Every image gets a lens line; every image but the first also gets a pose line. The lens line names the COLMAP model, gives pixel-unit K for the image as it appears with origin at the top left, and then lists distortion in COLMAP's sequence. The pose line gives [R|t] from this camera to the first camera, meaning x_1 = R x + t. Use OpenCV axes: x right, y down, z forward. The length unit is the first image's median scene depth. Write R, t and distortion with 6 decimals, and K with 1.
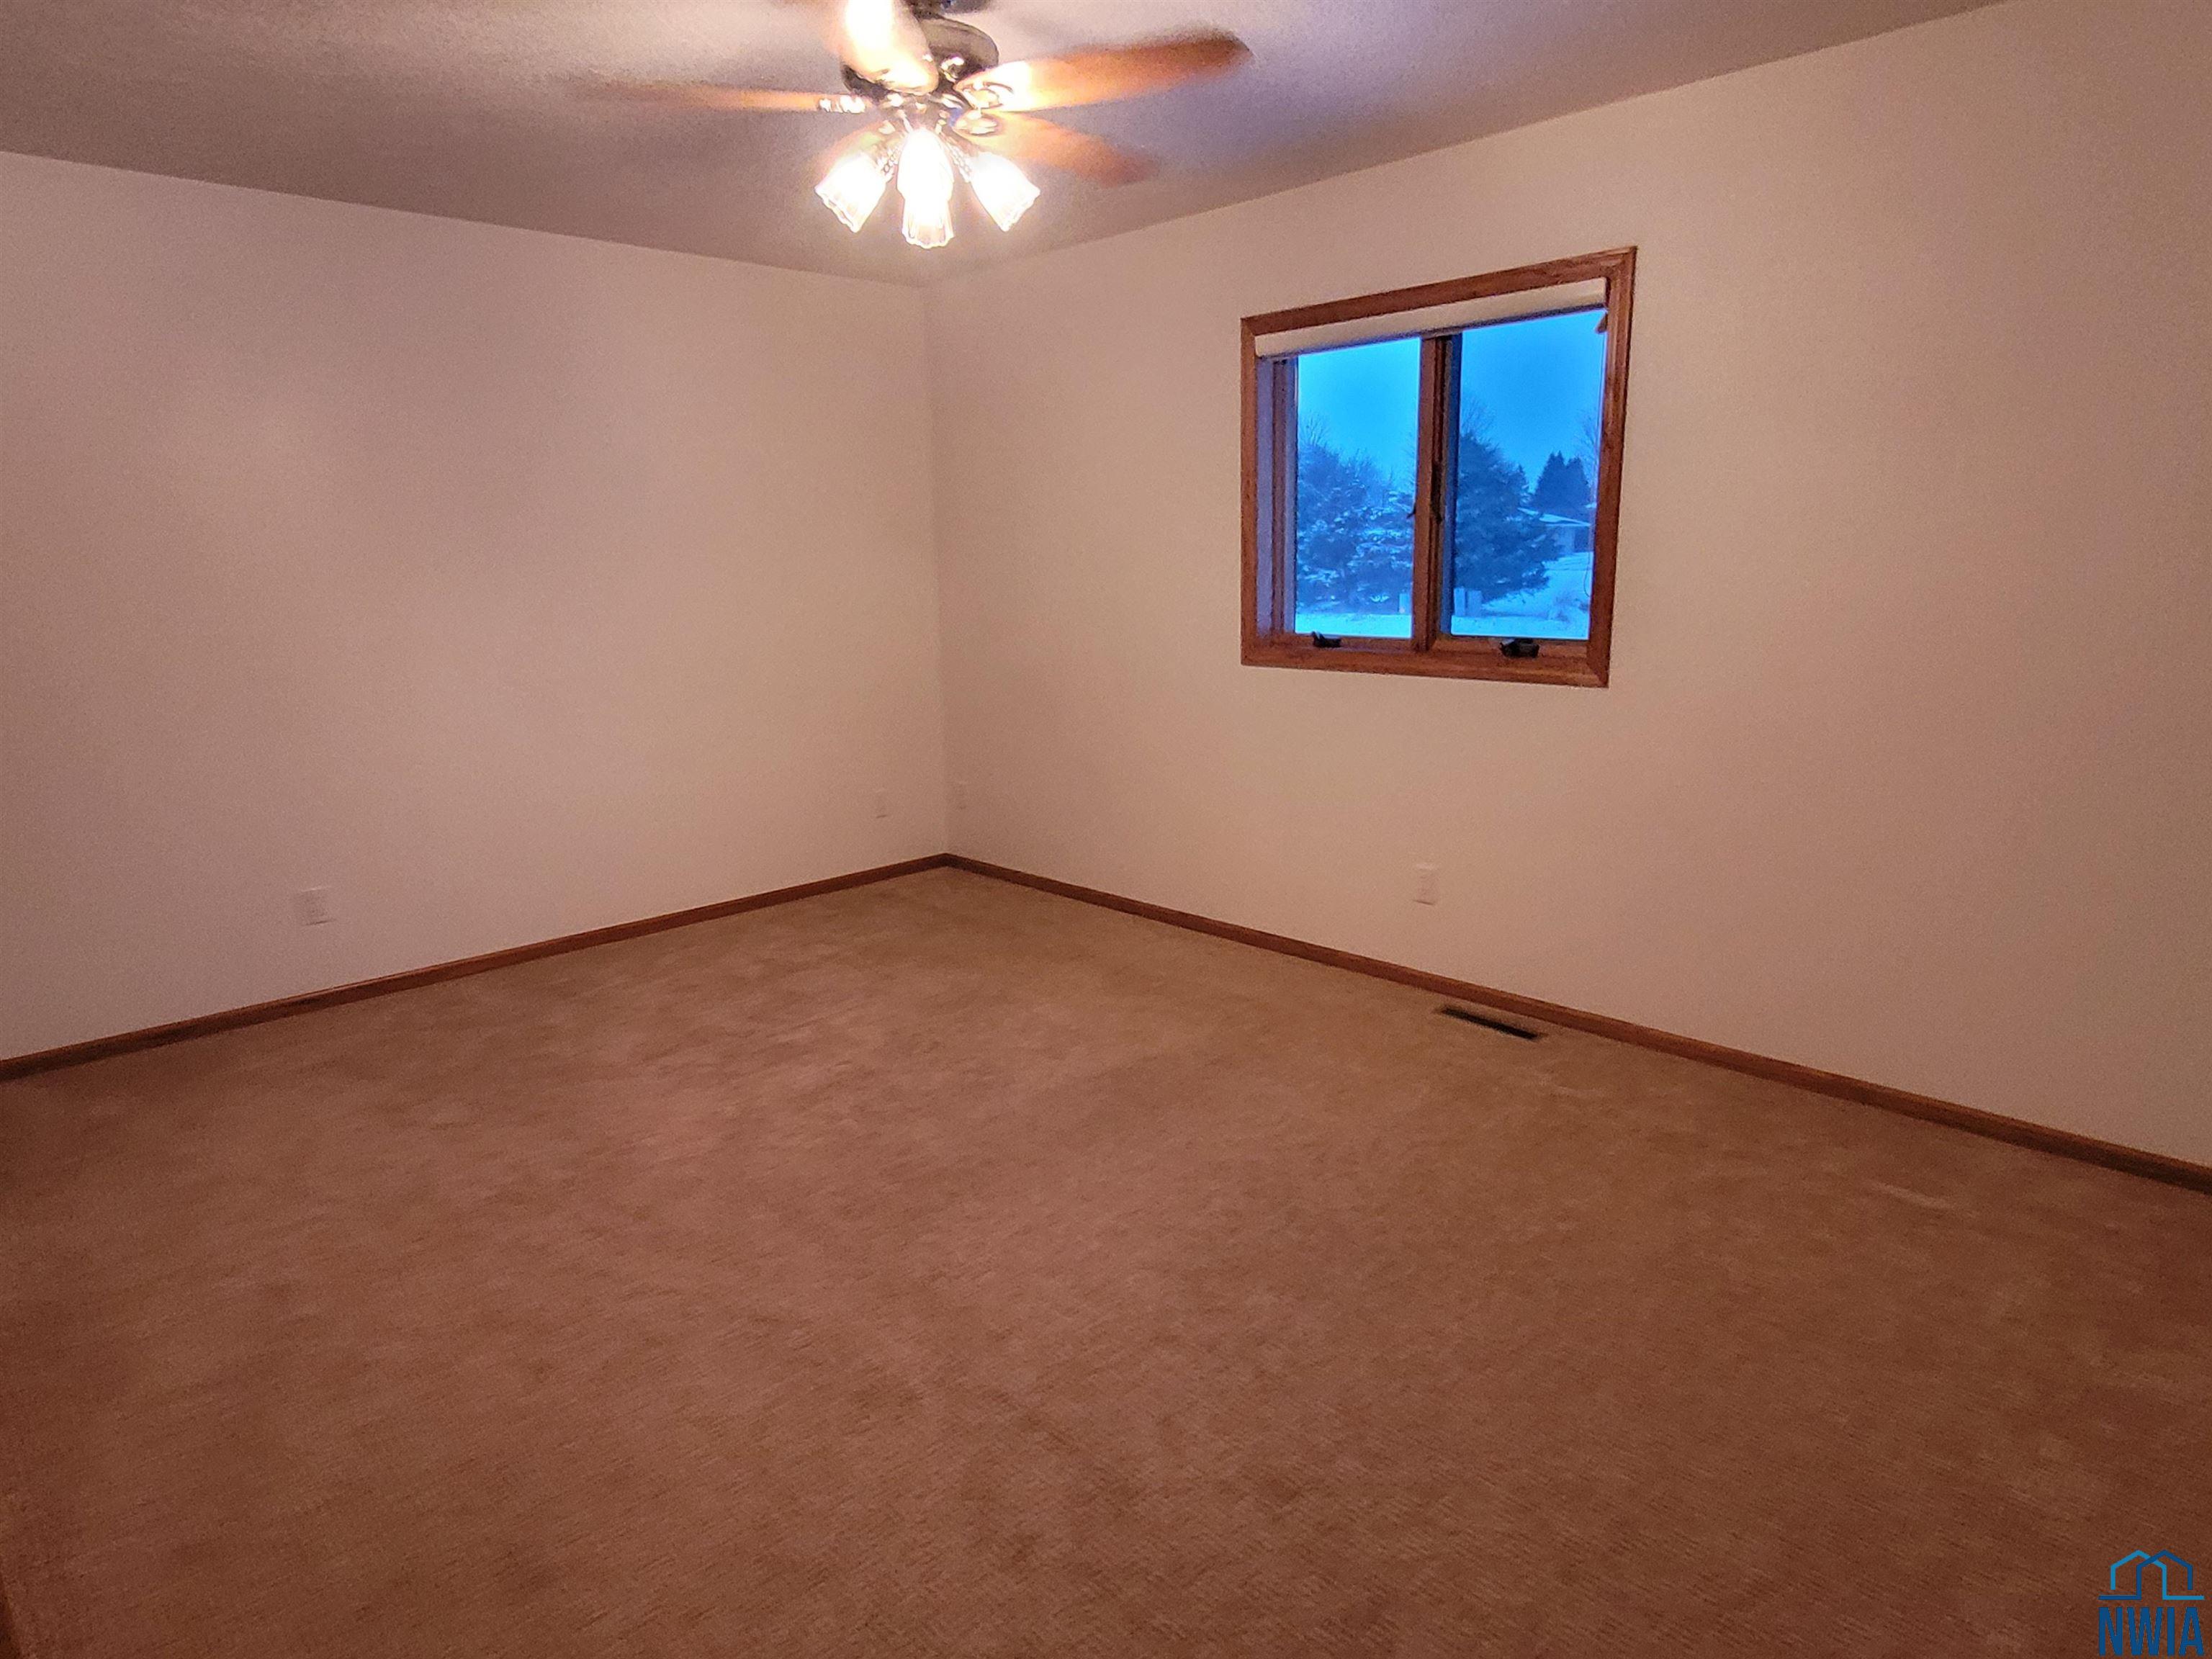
lens RADIAL K [[1262.8, 0, 1097.2], [0, 1262.8, 830.8], [0, 0, 1]] dist [0.006054, 0.002799]
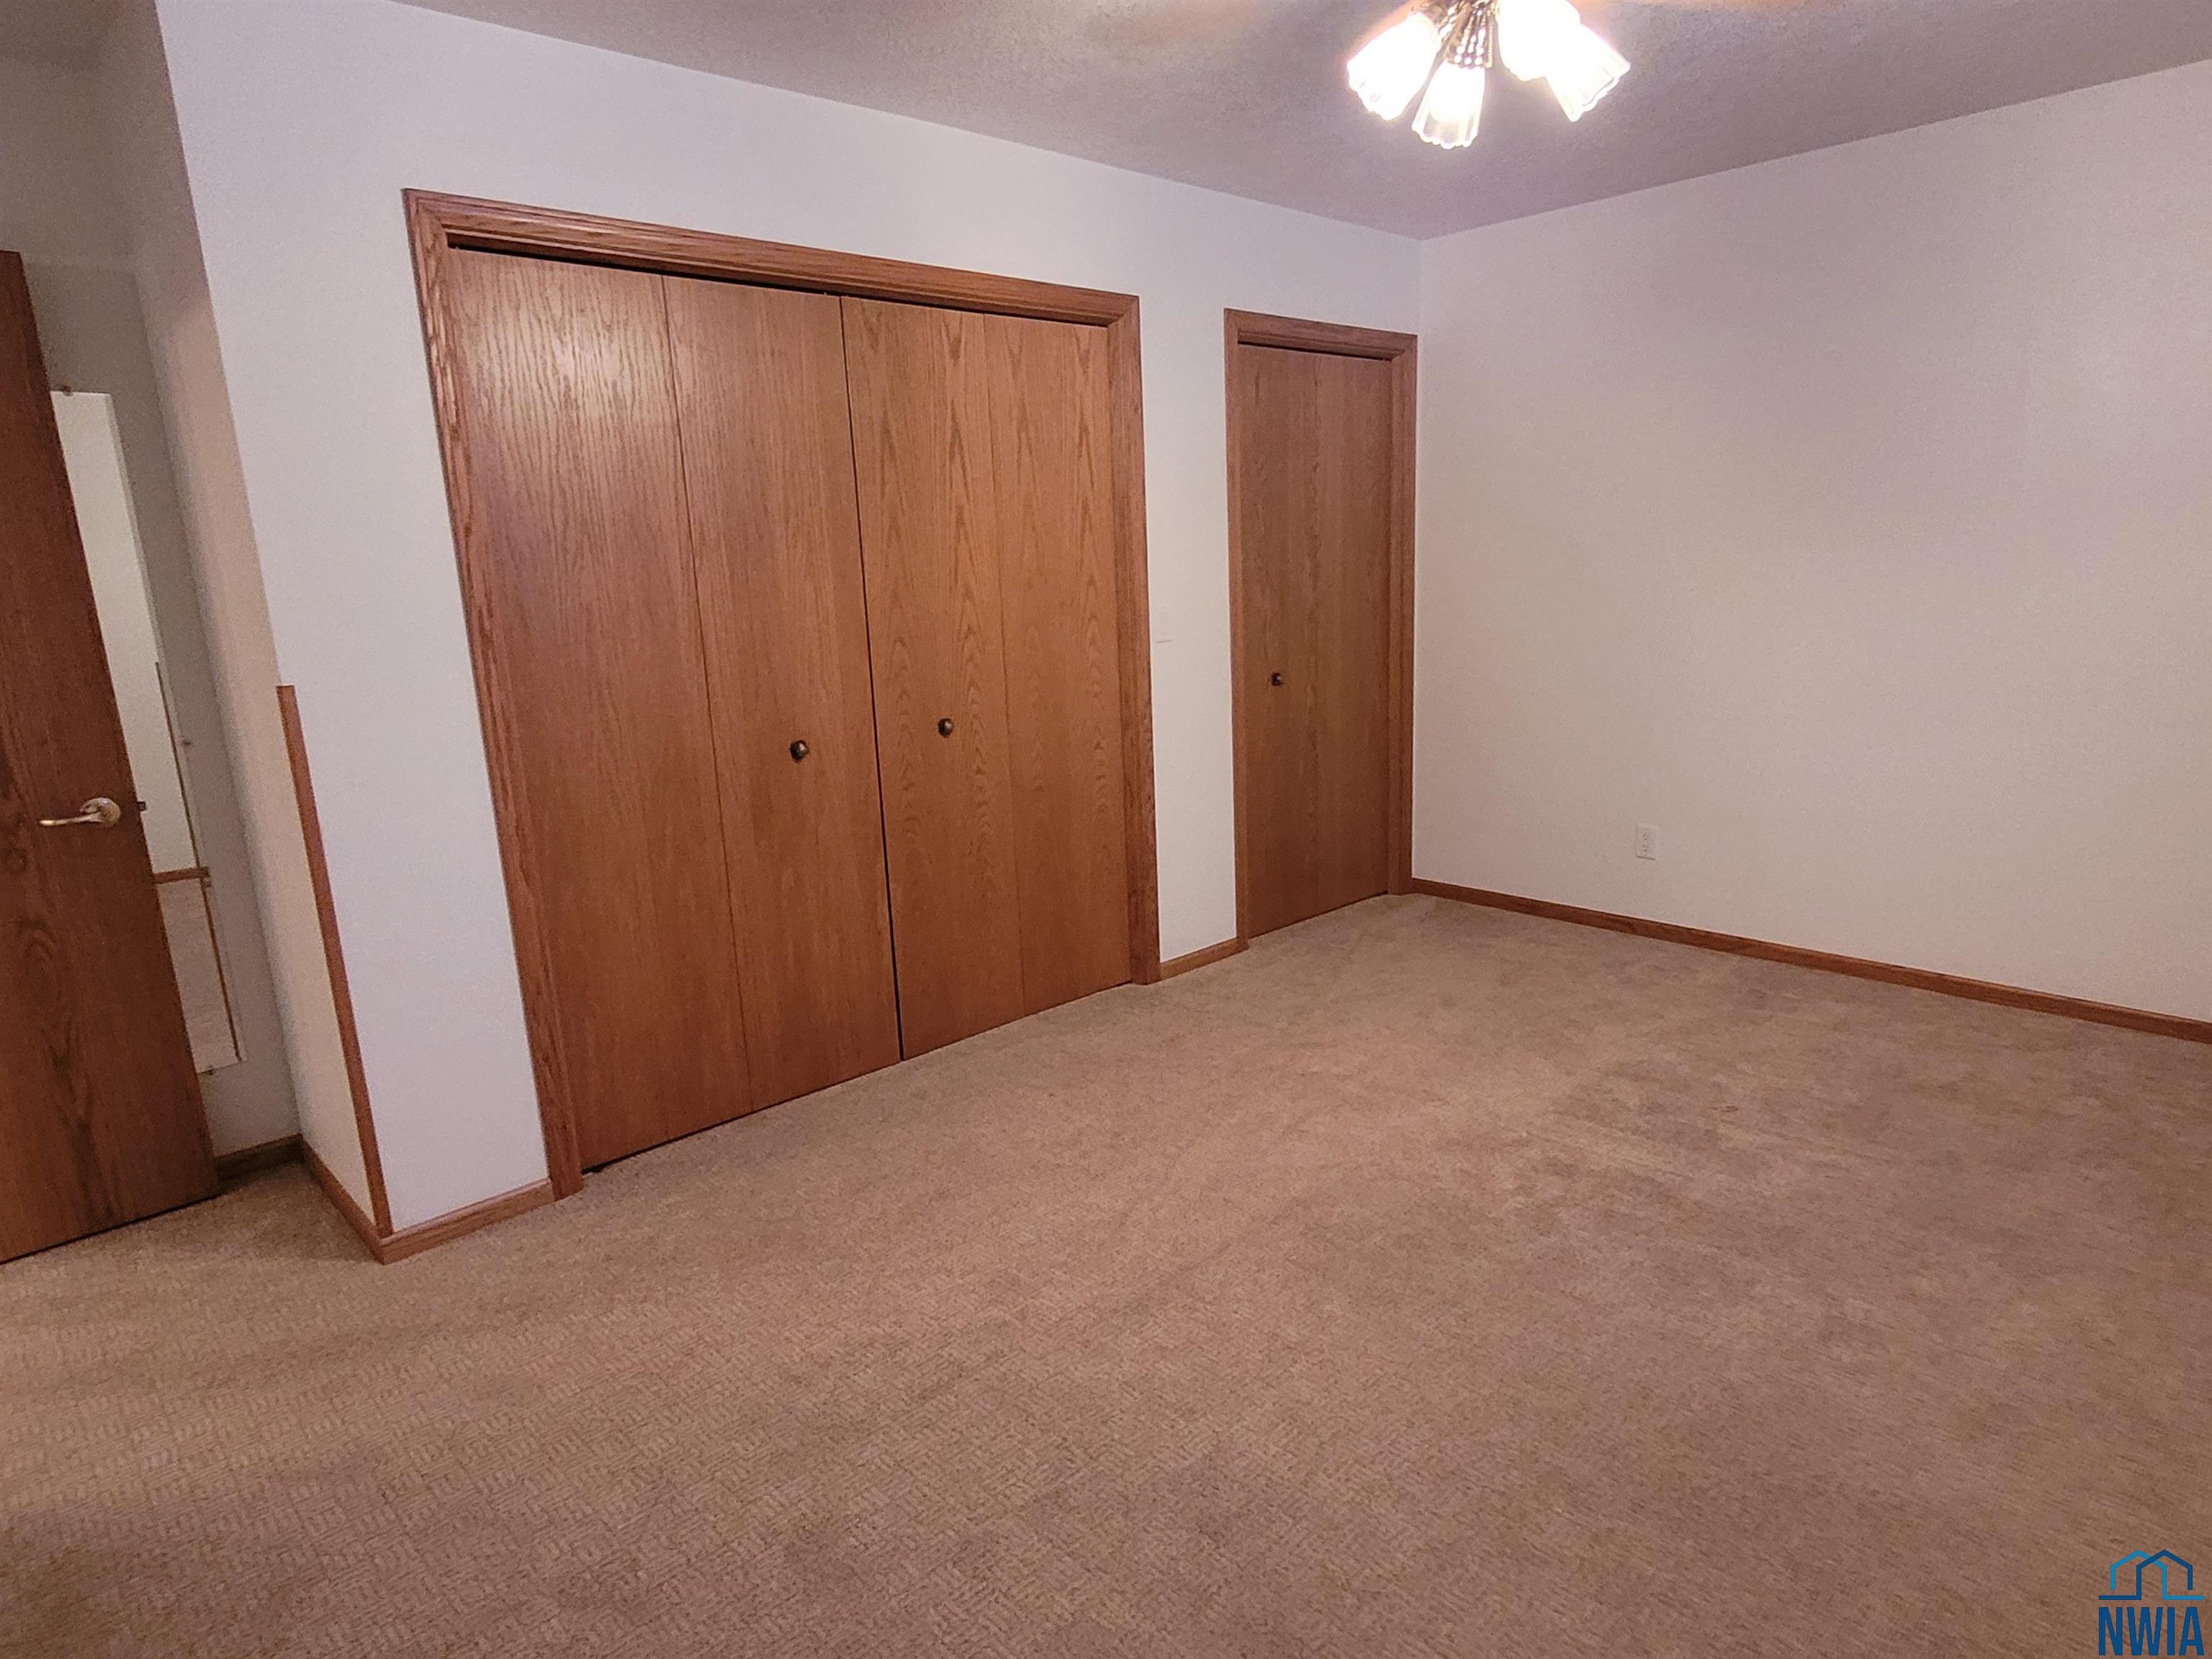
lens RADIAL K [[1262.8, 0, 1101.9], [0, 1262.8, 812.8], [0, 0, 1]] dist [0.006054, 0.002799]
pose [[0.014774, 0.225366, -0.974162, 0.496832], [-0.184606, 0.958134, 0.218859, -0.134113], [0.982702, 0.176602, 0.055759, 0.551538]]
